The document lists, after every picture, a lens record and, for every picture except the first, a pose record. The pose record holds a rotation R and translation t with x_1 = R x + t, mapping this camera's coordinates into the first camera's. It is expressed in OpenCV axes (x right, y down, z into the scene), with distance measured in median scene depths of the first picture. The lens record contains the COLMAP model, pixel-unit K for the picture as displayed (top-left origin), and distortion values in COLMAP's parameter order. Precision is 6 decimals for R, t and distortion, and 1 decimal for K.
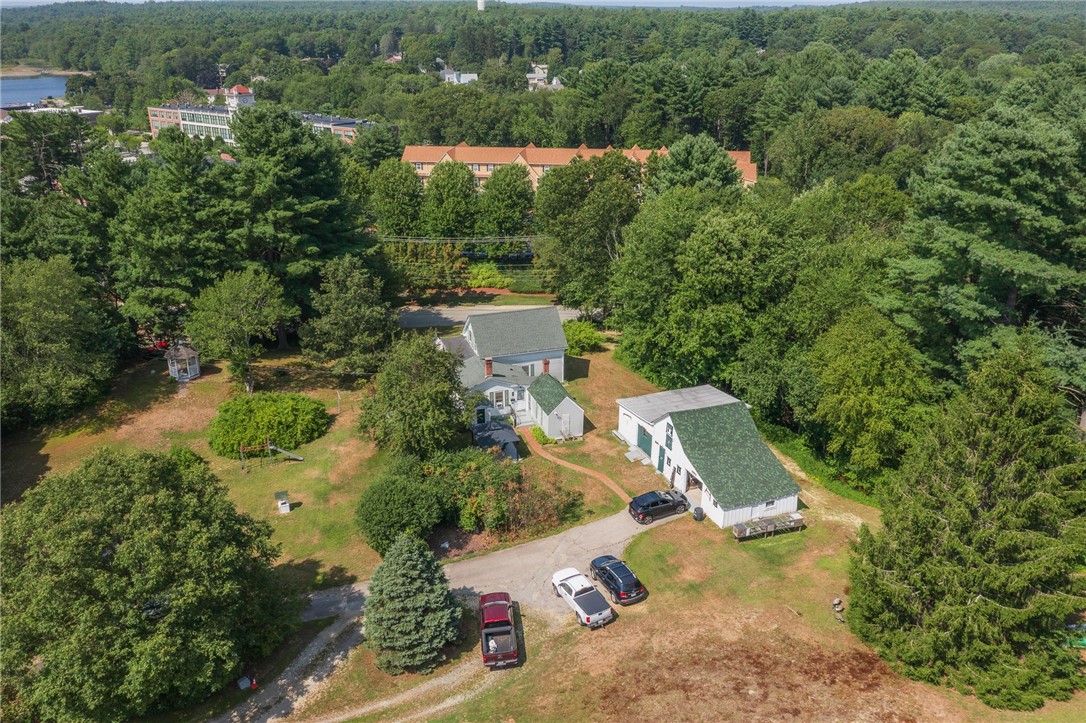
lens RADIAL K [[866.9, 0, 539.4], [0, 866.9, 358.4], [0, 0, 1]] dist [0.009948, 0.004071]
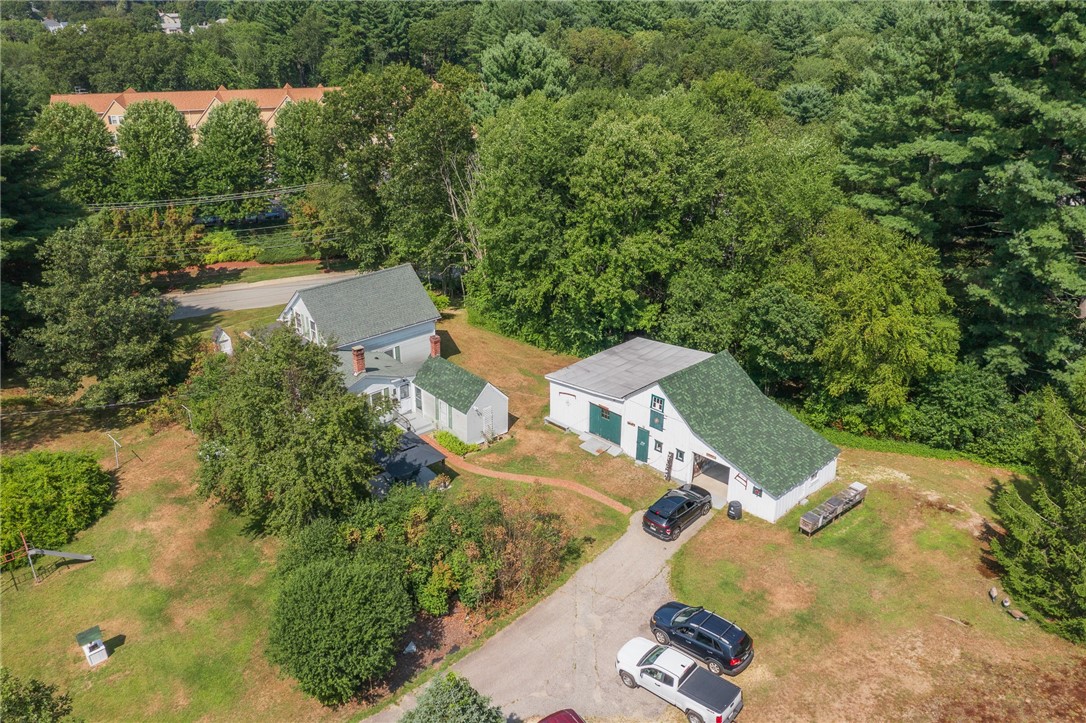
lens RADIAL K [[866.9, 0, 539.5], [0, 866.9, 355.0], [0, 0, 1]] dist [0.009948, 0.004071]
pose [[0.919877, -0.156569, 0.359600, -0.177024], [0.142555, 0.987627, 0.065348, -0.018379], [-0.365383, -0.008849, 0.930815, 0.313564]]
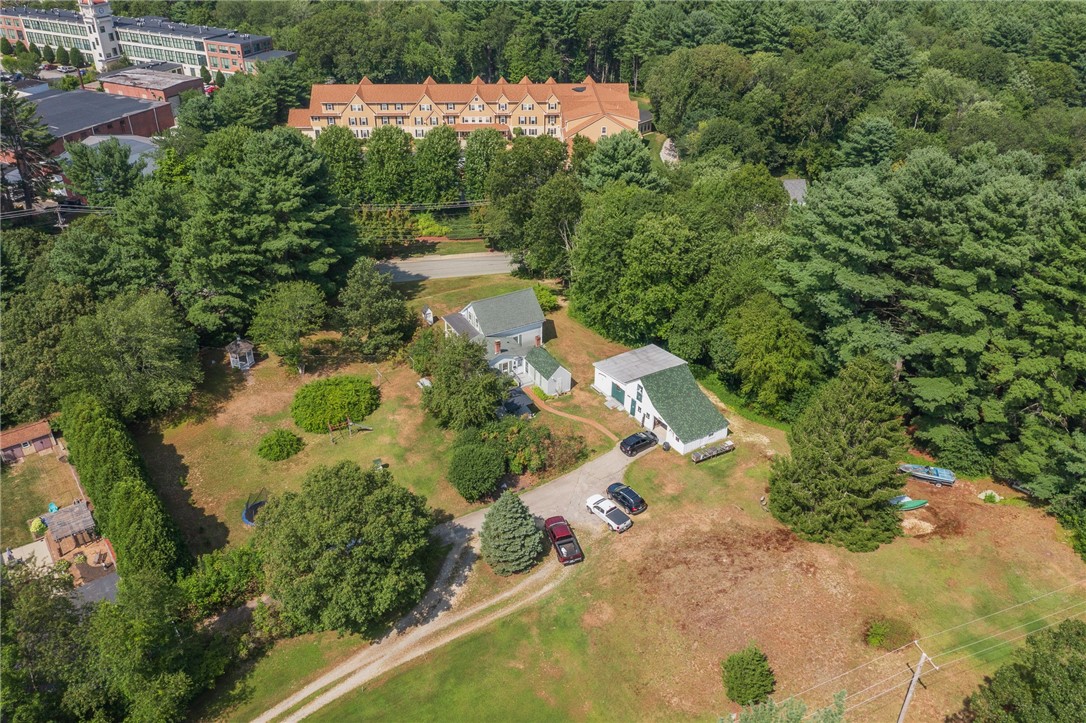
lens RADIAL K [[866.9, 0, 534.4], [0, 866.9, 358.4], [0, 0, 1]] dist [0.009948, 0.004071]
pose [[0.982570, -0.090123, 0.162587, -0.228891], [0.062157, 0.983559, 0.169554, -0.202004], [-0.175195, -0.156492, 0.972017, -0.339090]]
